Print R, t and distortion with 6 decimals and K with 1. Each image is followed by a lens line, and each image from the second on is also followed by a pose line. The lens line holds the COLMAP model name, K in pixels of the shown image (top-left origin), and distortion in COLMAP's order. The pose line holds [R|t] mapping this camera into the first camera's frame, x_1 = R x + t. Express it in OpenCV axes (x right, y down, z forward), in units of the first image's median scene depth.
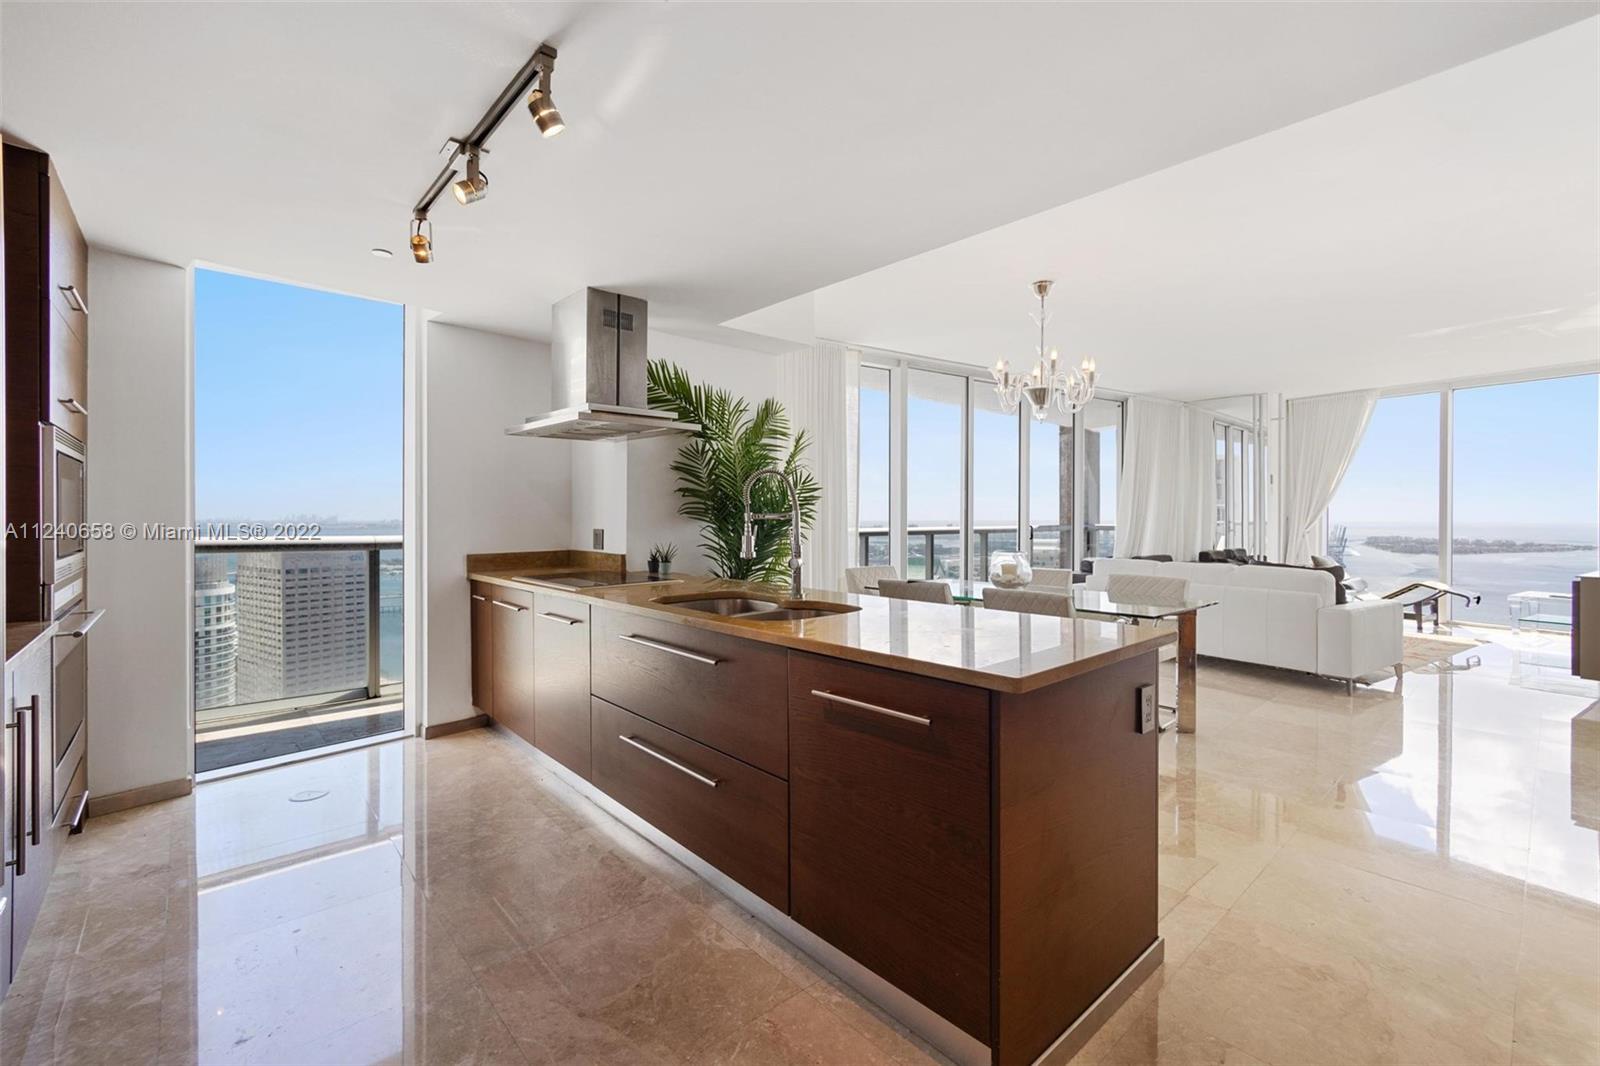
lens RADIAL K [[681.4, 0, 800.6], [0, 681.4, 522.6], [0, 0, 1]] dist [-0.005336, 0.000027]
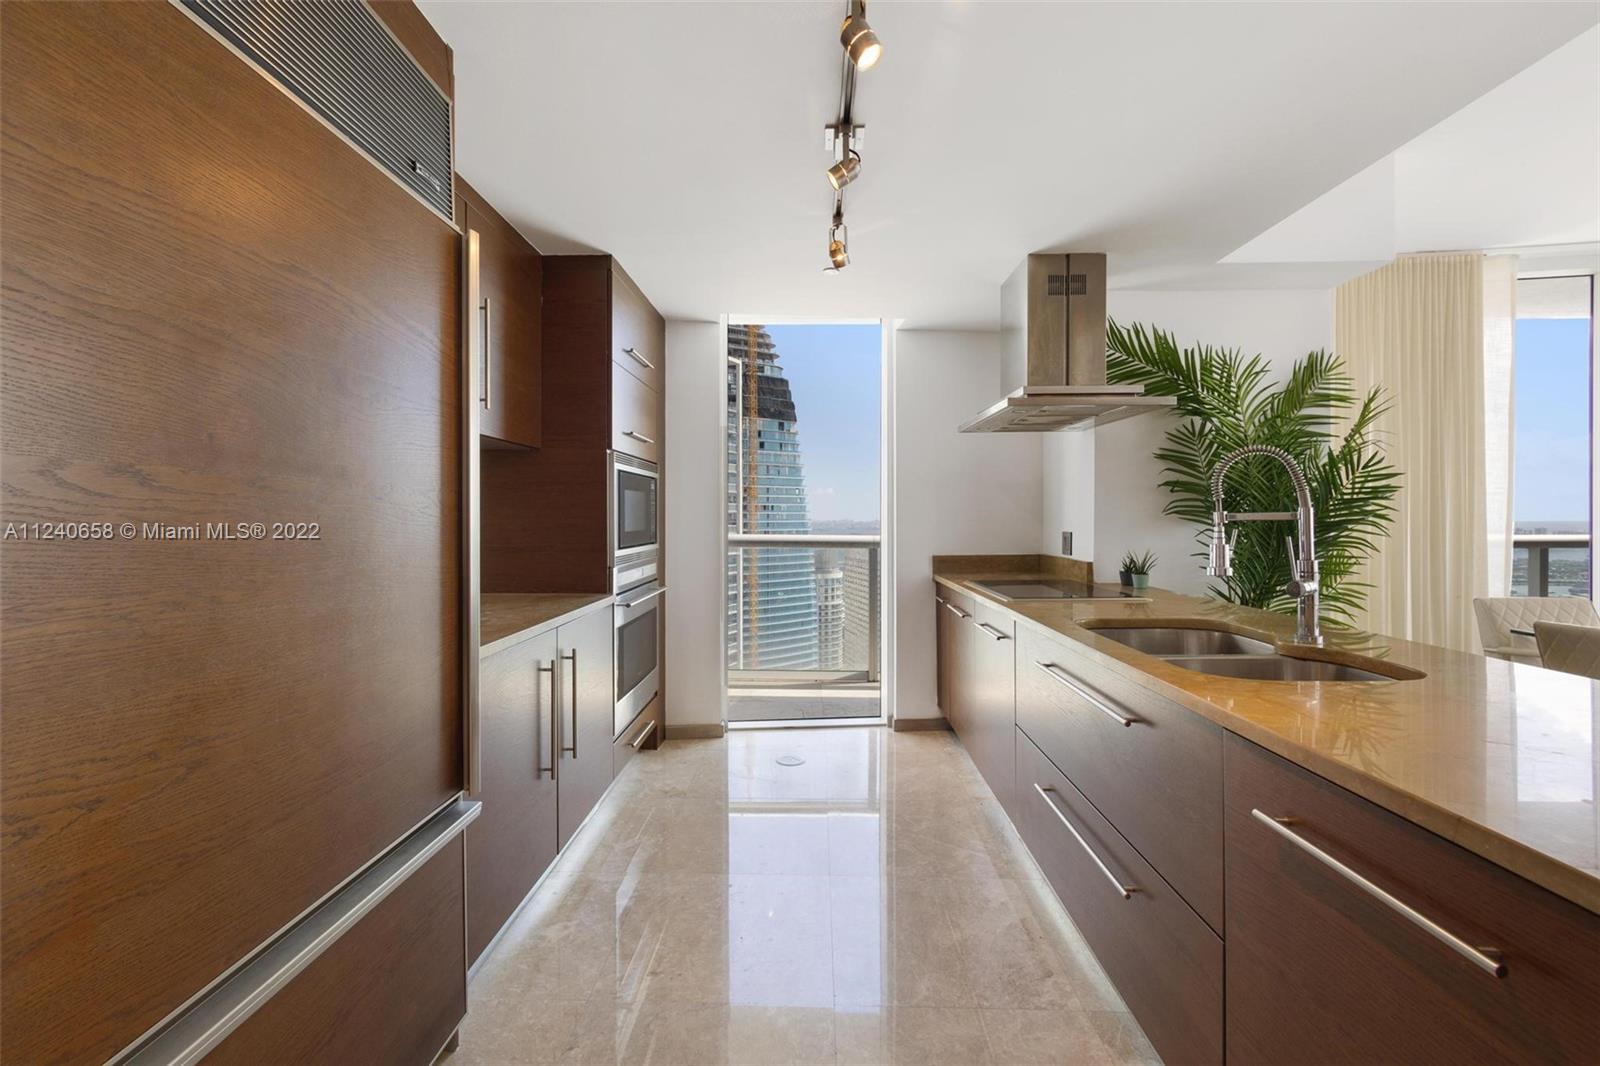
lens RADIAL K [[681.4, 0, 800.6], [0, 681.4, 522.6], [0, 0, 1]] dist [-0.005336, 0.000027]
pose [[0.724664, 0.002591, -0.689097, 0.057865], [-0.004194, 0.999991, -0.000651, -0.000466], [0.689089, 0.003362, 0.724669, 0.126140]]
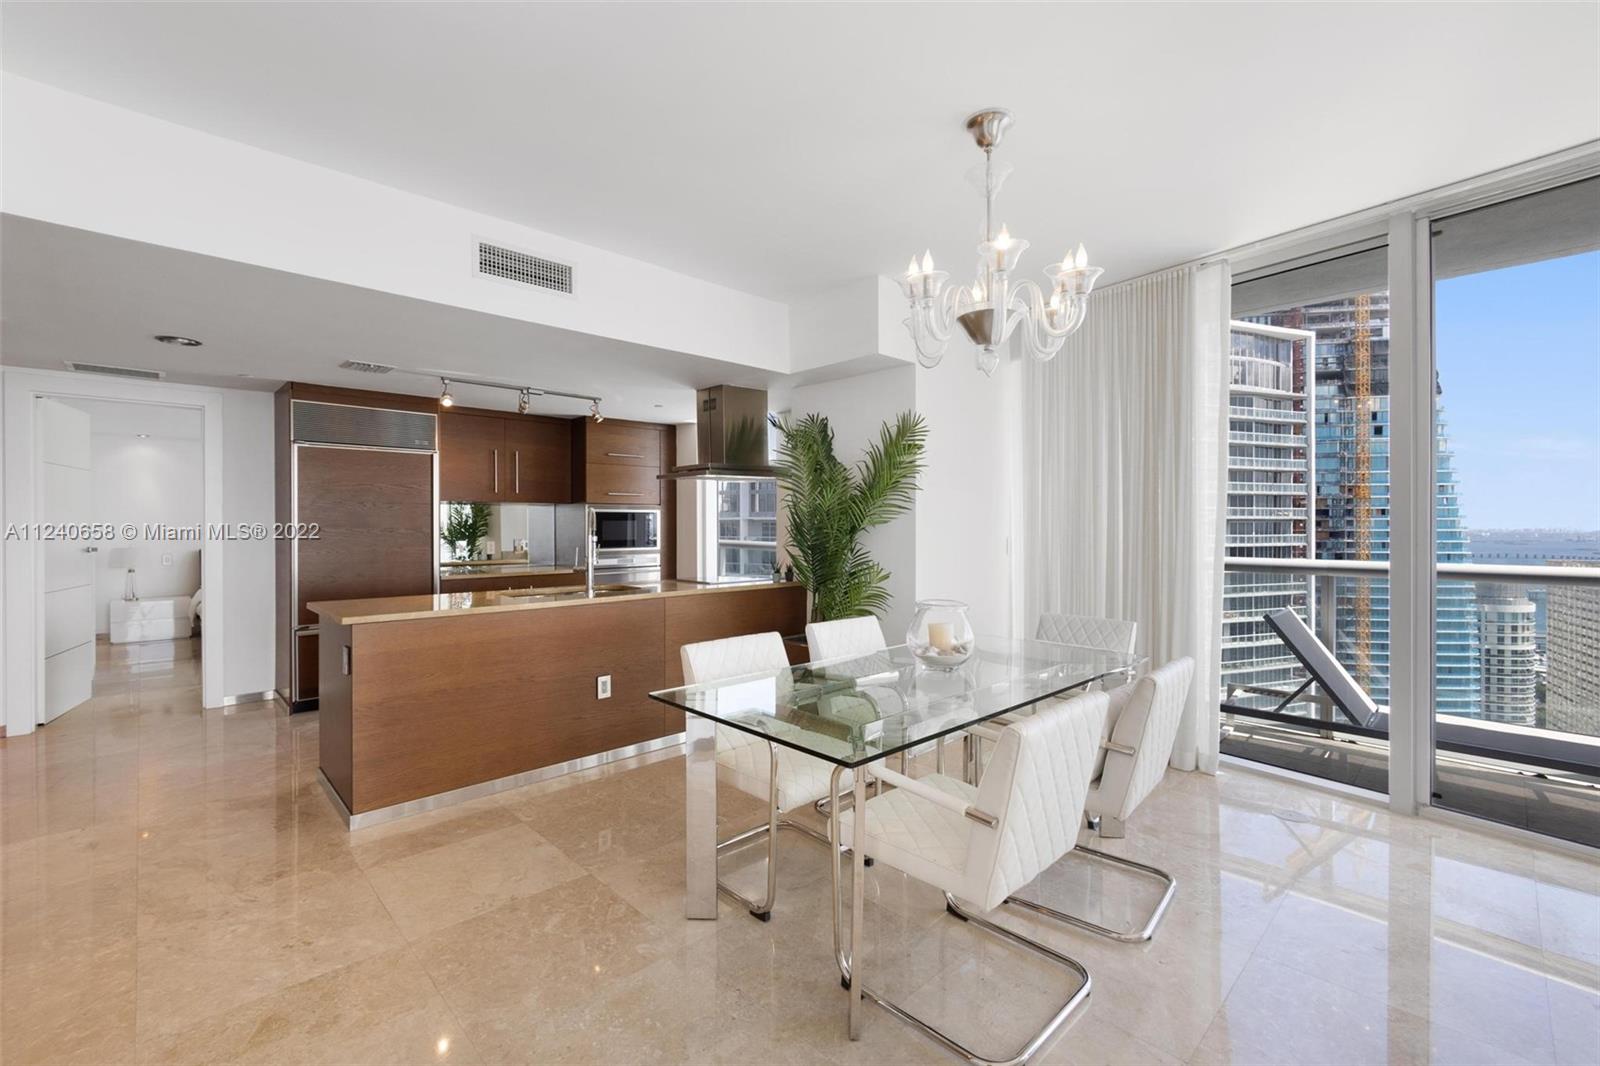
lens RADIAL K [[704.8, 0, 826.3], [0, 704.8, 533.4], [0, 0, 1]] dist [-0.003919, -0.000329]
pose [[0.044066, 0.010927, -0.998969, 1.000831], [-0.008984, 0.999904, 0.010541, -0.026956], [0.998988, 0.008511, 0.044160, 0.924393]]
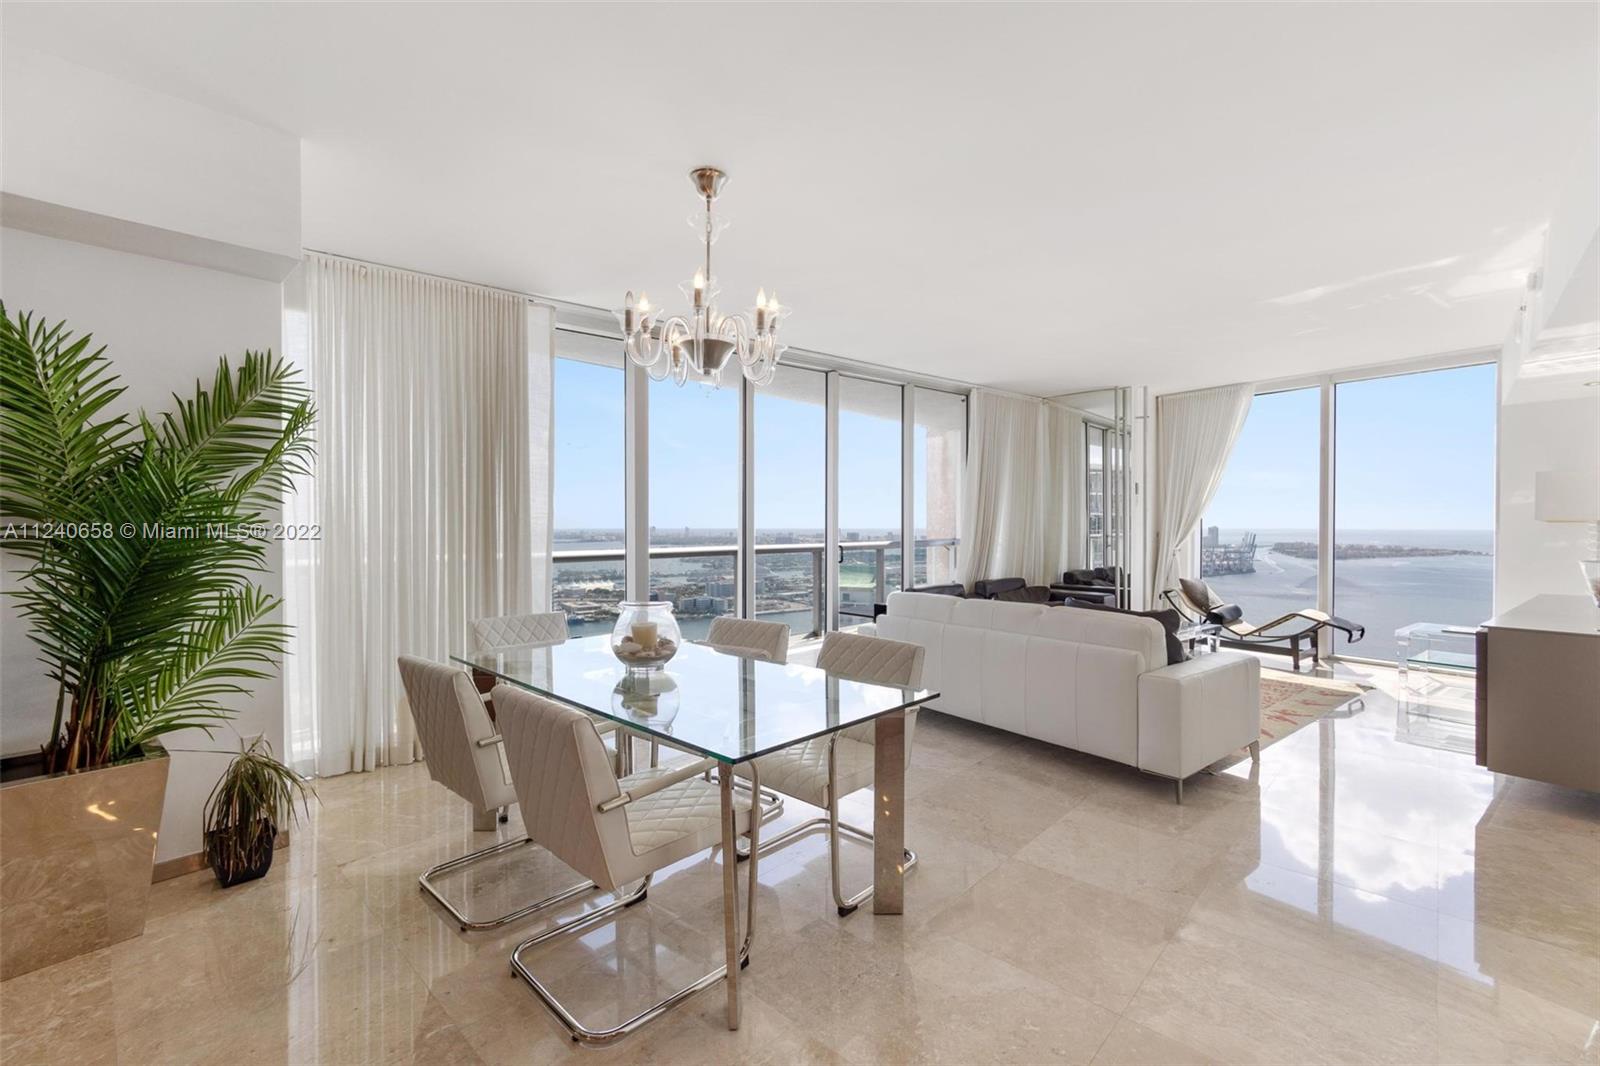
lens RADIAL K [[671.4, 0, 804.9], [0, 671.4, 532.2], [0, 0, 1]] dist [-0.002512, -0.000502]
pose [[0.996504, -0.002670, 0.083498, 0.419088], [0.002536, 0.999995, 0.001707, -0.023119], [-0.083502, -0.001489, 0.996507, 0.396610]]
